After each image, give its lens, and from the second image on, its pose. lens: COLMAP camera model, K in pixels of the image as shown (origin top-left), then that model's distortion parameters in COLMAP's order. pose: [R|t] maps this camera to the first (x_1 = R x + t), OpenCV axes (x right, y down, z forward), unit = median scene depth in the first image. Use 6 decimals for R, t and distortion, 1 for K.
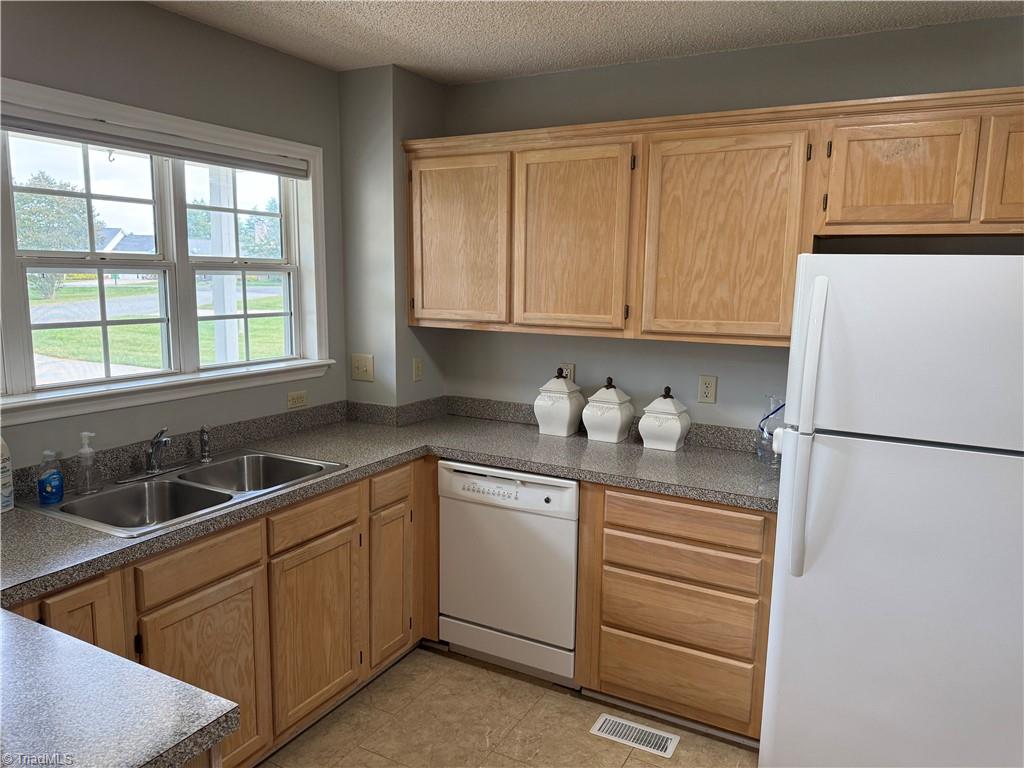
lens RADIAL K [[724.4, 0, 517.5], [0, 724.4, 382.3], [0, 0, 1]] dist [0.065193, -0.076258]
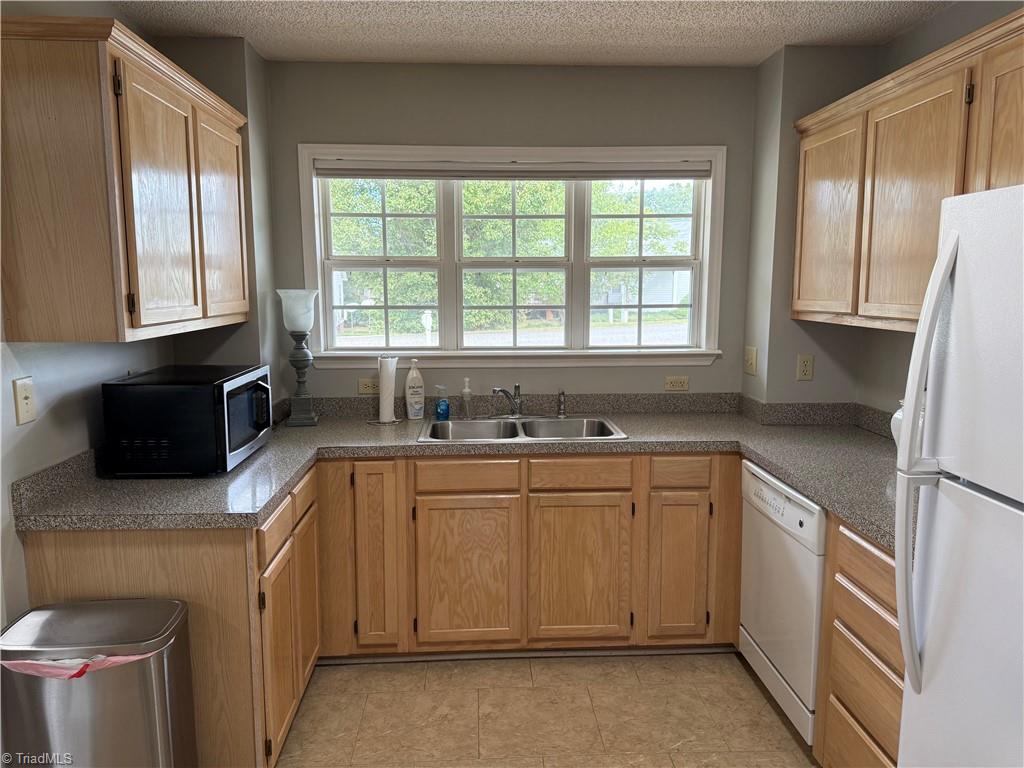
lens RADIAL K [[724.4, 0, 514.6], [0, 724.4, 380.0], [0, 0, 1]] dist [0.065193, -0.076258]
pose [[0.517319, 0.095283, -0.850472, 0.569932], [-0.113965, 0.992601, 0.041885, 0.000407], [0.848170, 0.075256, 0.524351, 0.258666]]
